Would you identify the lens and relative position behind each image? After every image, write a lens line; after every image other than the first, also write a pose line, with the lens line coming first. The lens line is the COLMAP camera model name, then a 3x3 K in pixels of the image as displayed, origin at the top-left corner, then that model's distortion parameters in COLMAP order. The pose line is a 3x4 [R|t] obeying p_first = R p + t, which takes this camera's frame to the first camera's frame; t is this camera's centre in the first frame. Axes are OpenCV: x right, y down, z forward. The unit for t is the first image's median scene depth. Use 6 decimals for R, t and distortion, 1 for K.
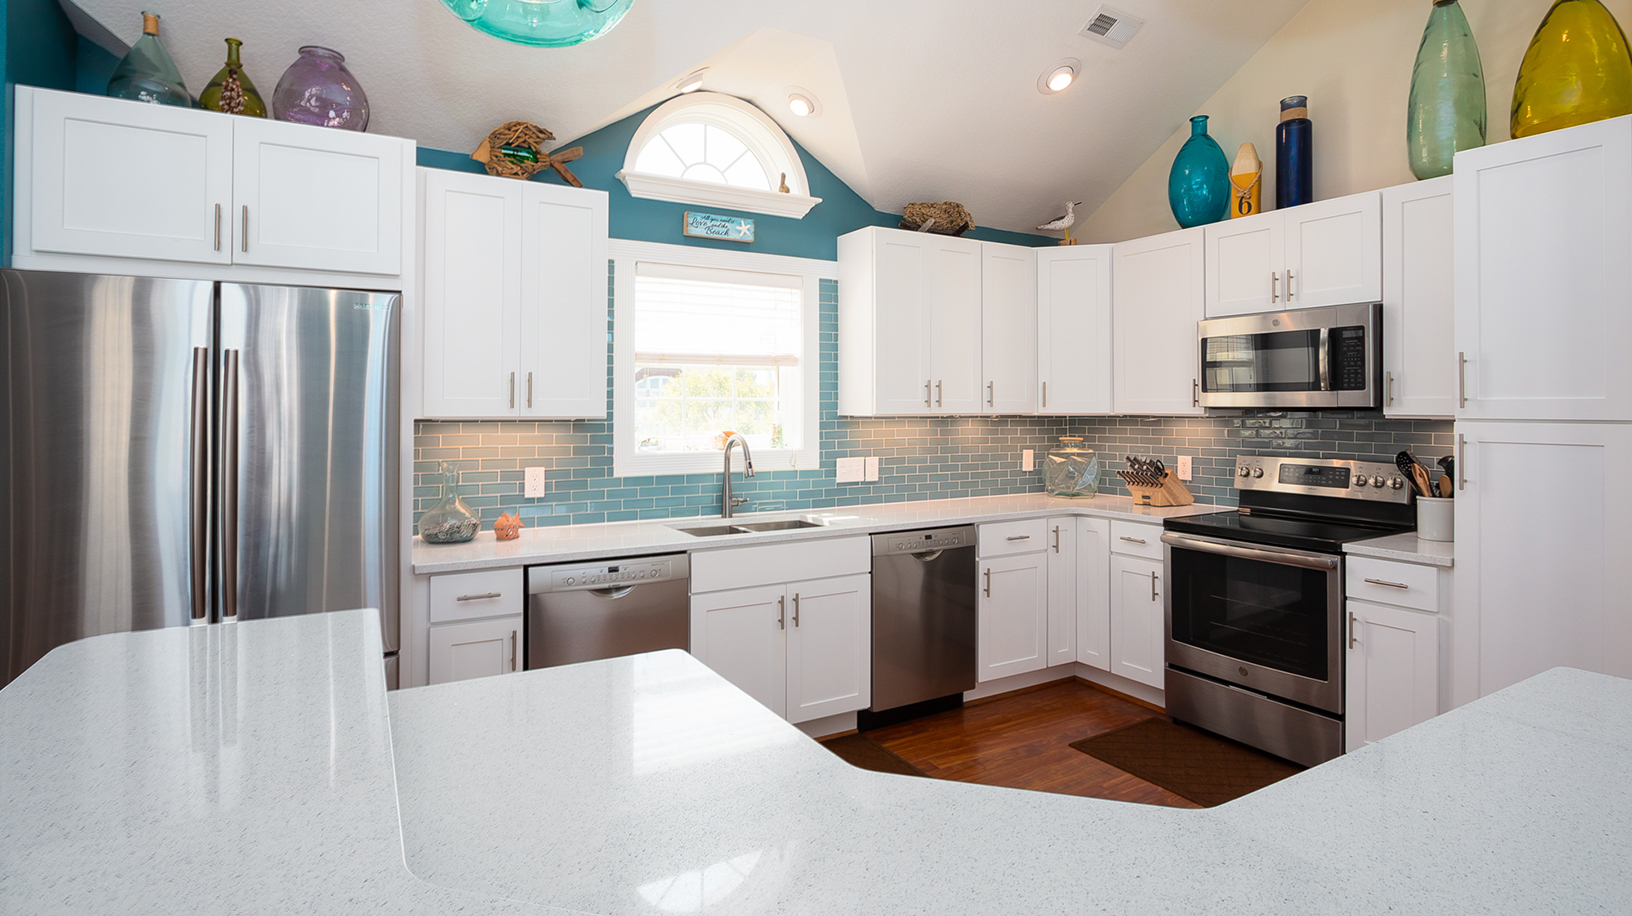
lens RADIAL K [[799.0, 0, 813.9], [0, 799.0, 453.6], [0, 0, 1]] dist [-0.020594, 0.000596]
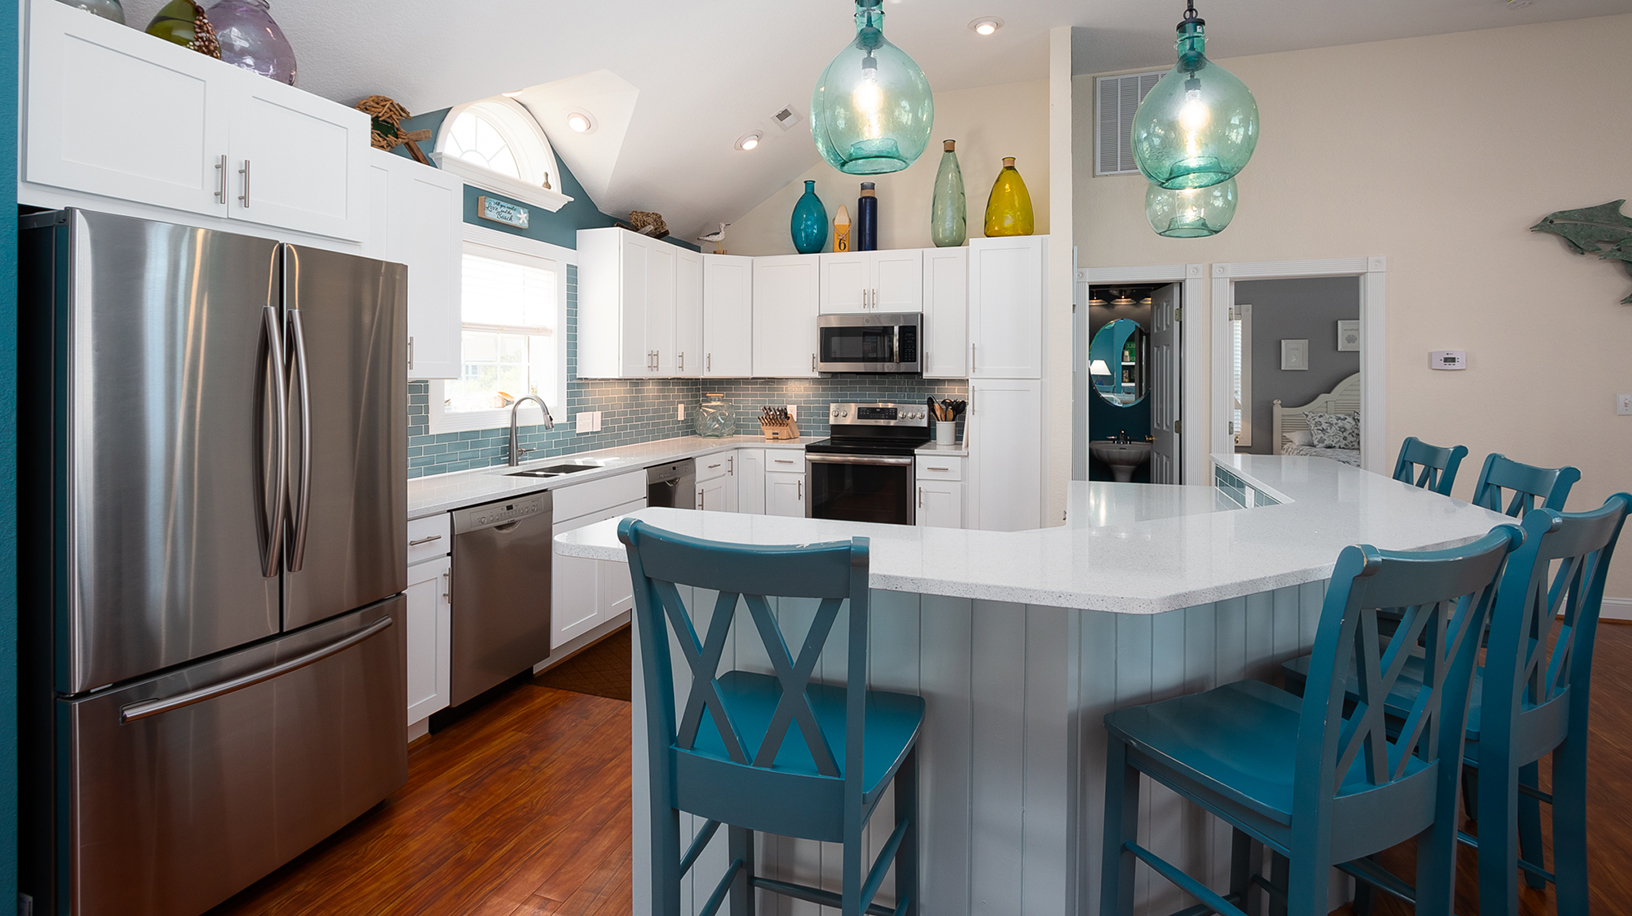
lens RADIAL K [[758.6, 0, 775.4], [0, 758.6, 447.8], [0, 0, 1]] dist [-0.017873, 0.000760]
pose [[0.770273, -0.058221, 0.635052, -0.510034], [0.032758, 0.998121, 0.051774, 0.009131], [-0.636873, -0.019077, 0.770733, -0.087586]]
